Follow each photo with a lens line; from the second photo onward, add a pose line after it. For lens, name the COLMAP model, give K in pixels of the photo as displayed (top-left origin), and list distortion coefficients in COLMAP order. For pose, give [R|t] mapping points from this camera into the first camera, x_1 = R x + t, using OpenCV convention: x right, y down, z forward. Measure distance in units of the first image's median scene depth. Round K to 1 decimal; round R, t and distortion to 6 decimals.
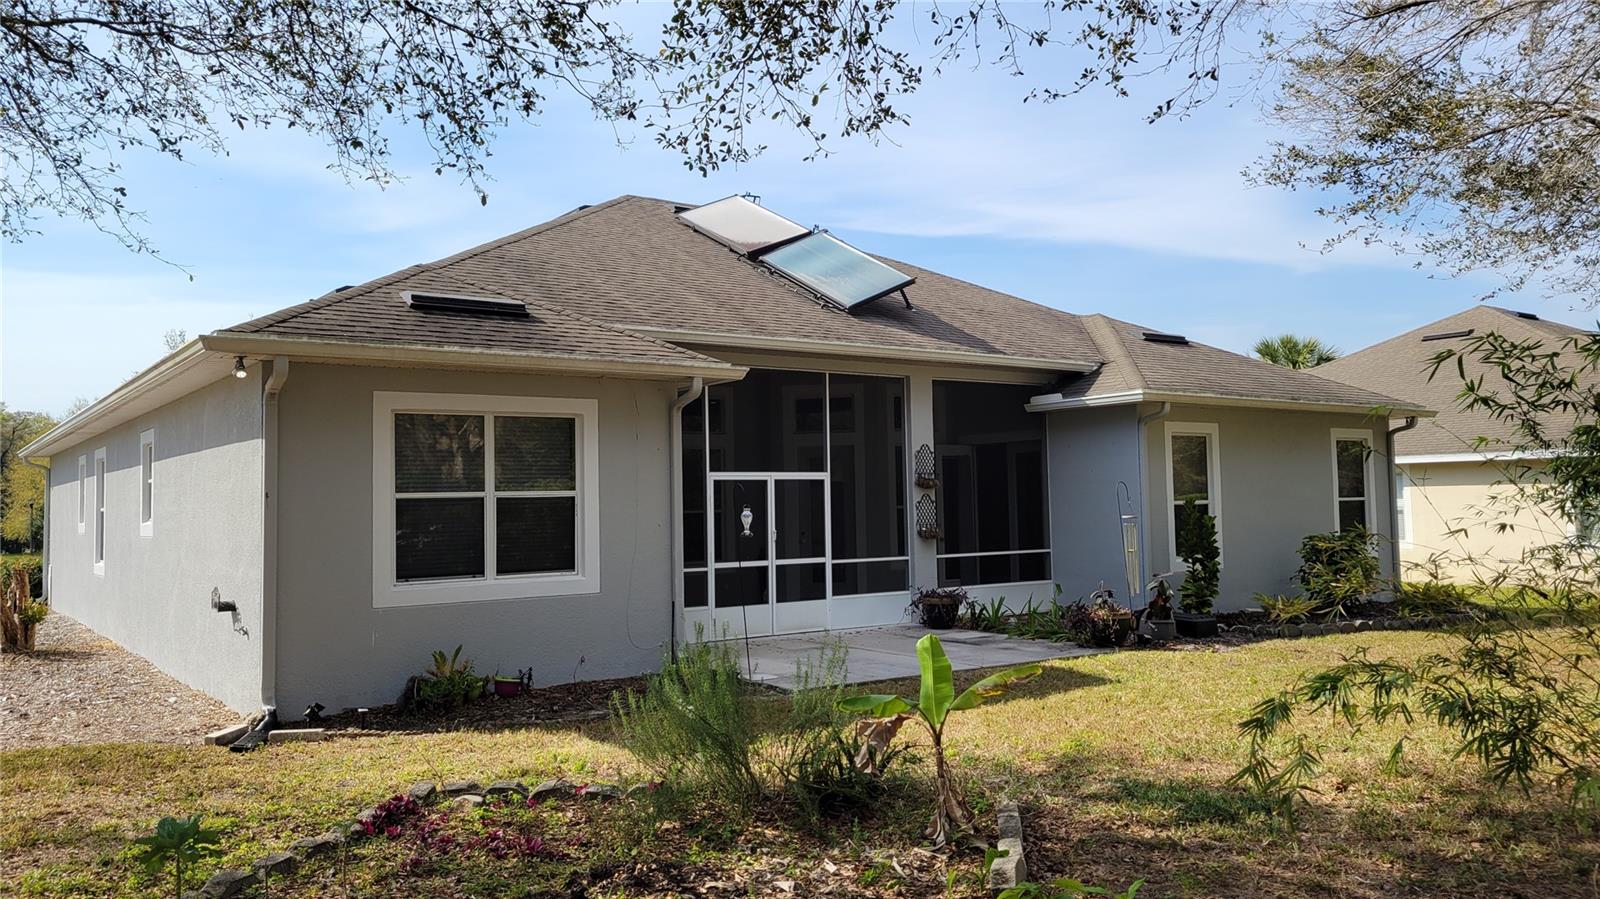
lens RADIAL K [[1230.2, 0, 800.0], [0, 1230.2, 449.5], [0, 0, 1]] dist [0.056323, -0.029371]
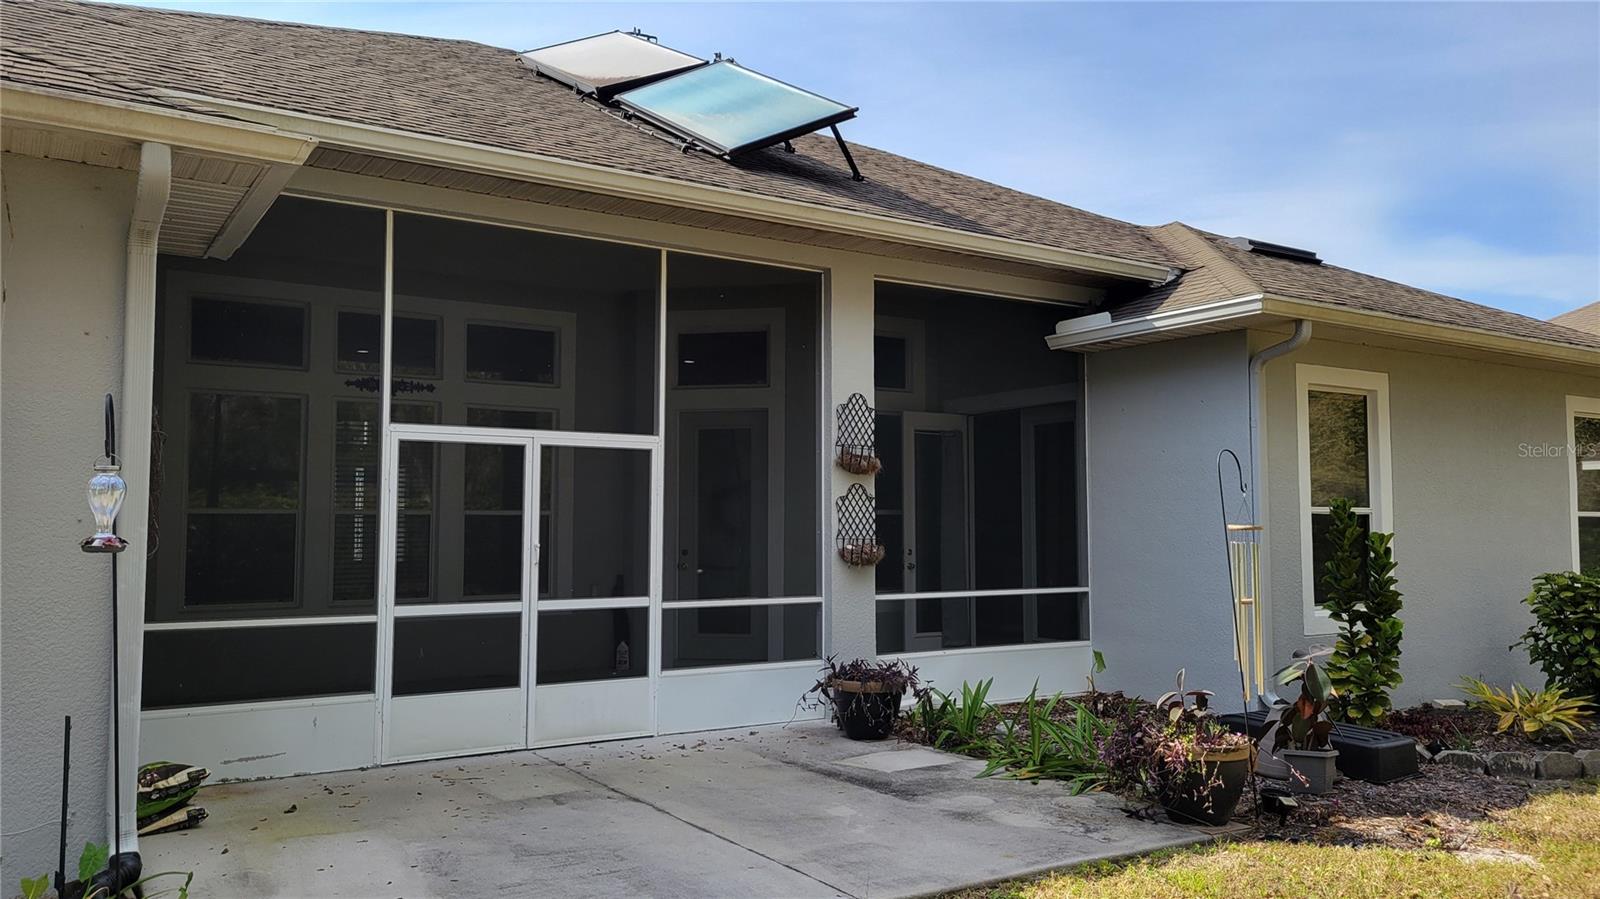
lens RADIAL K [[1230.2, 0, 800.0], [0, 1230.2, 449.5], [0, 0, 1]] dist [0.056323, -0.029371]
pose [[0.998455, 0.015933, -0.053229, 0.106752], [-0.016920, 0.999692, -0.018143, 0.031302], [0.052923, 0.019016, 0.998418, 0.450587]]
